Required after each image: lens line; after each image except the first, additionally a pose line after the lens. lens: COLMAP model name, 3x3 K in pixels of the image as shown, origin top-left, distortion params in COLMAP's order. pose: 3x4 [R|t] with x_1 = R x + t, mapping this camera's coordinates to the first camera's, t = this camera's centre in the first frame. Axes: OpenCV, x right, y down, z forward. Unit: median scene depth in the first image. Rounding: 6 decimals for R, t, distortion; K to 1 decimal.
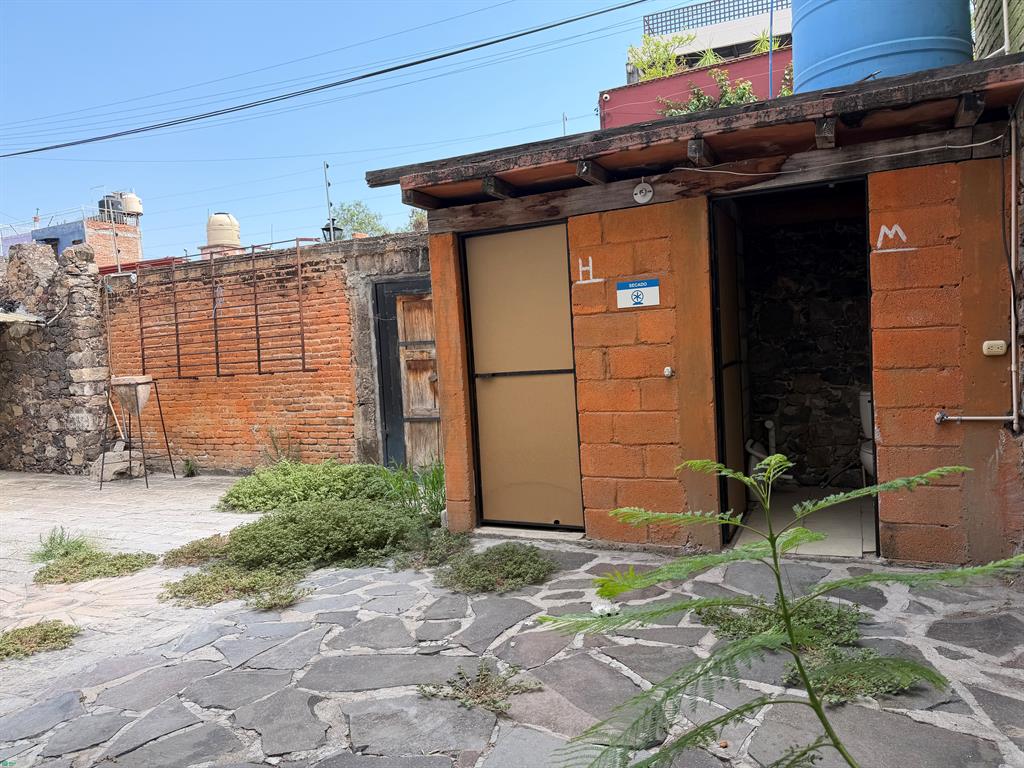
lens RADIAL K [[694.7, 0, 512.5], [0, 694.7, 390.8], [0, 0, 1]] dist [0.051474, -0.083200]
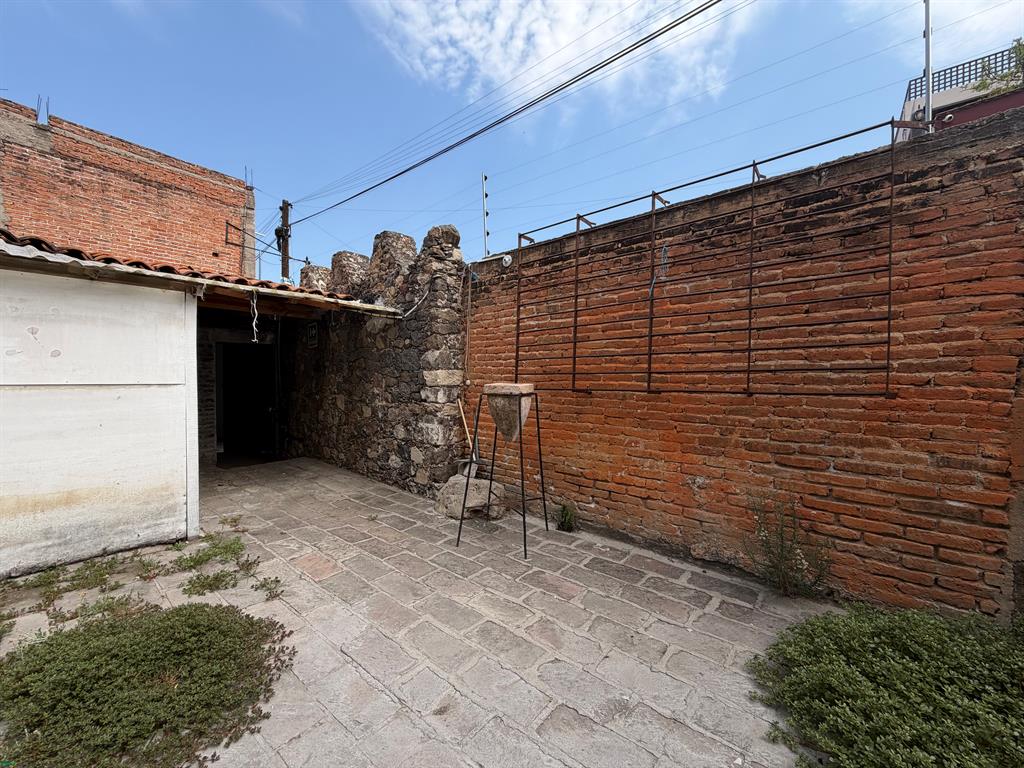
lens RADIAL K [[413.0, 0, 507.7], [0, 413.0, 384.3], [0, 0, 1]] dist [0.002993, 0.000333]
pose [[0.952403, 0.066828, -0.297426, -0.478469], [-0.079878, 0.996293, -0.031927, -0.007349], [0.294190, 0.054165, 0.954211, 0.686322]]
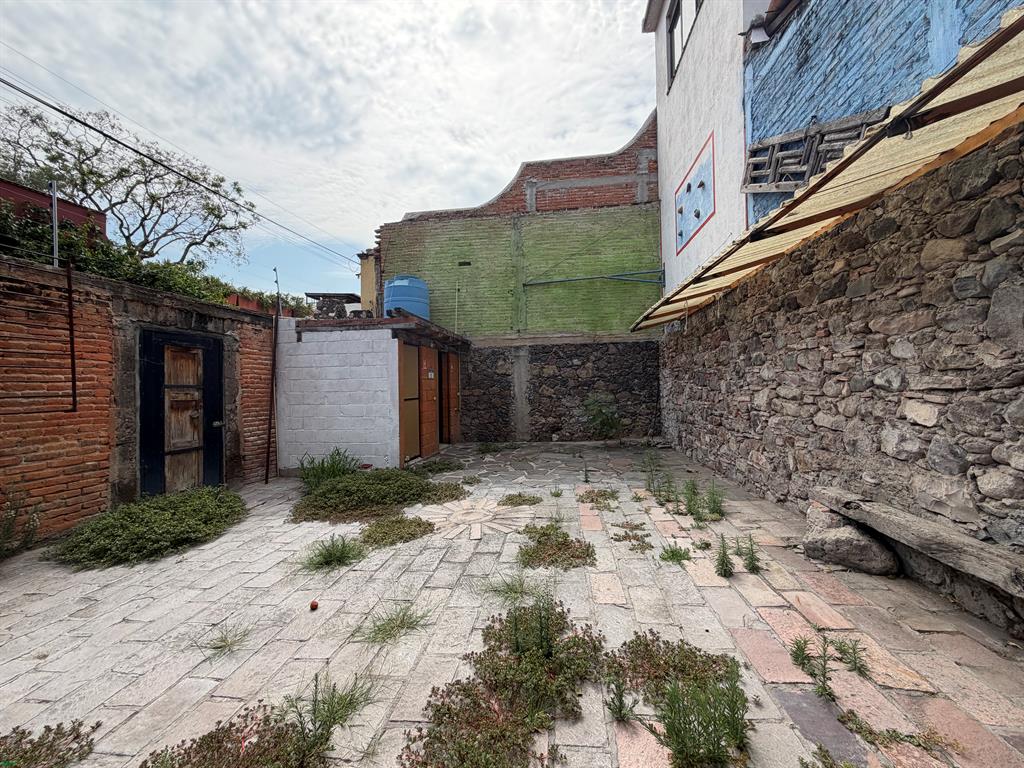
lens RADIAL K [[406.7, 0, 504.8], [0, 406.7, 382.3], [0, 0, 1]] dist [0.000899, 0.000143]
pose [[-0.238537, 0.076283, 0.968133, -0.953618], [0.098046, 0.993708, -0.054141, 0.016820], [-0.966171, 0.082007, -0.244515, 0.631980]]
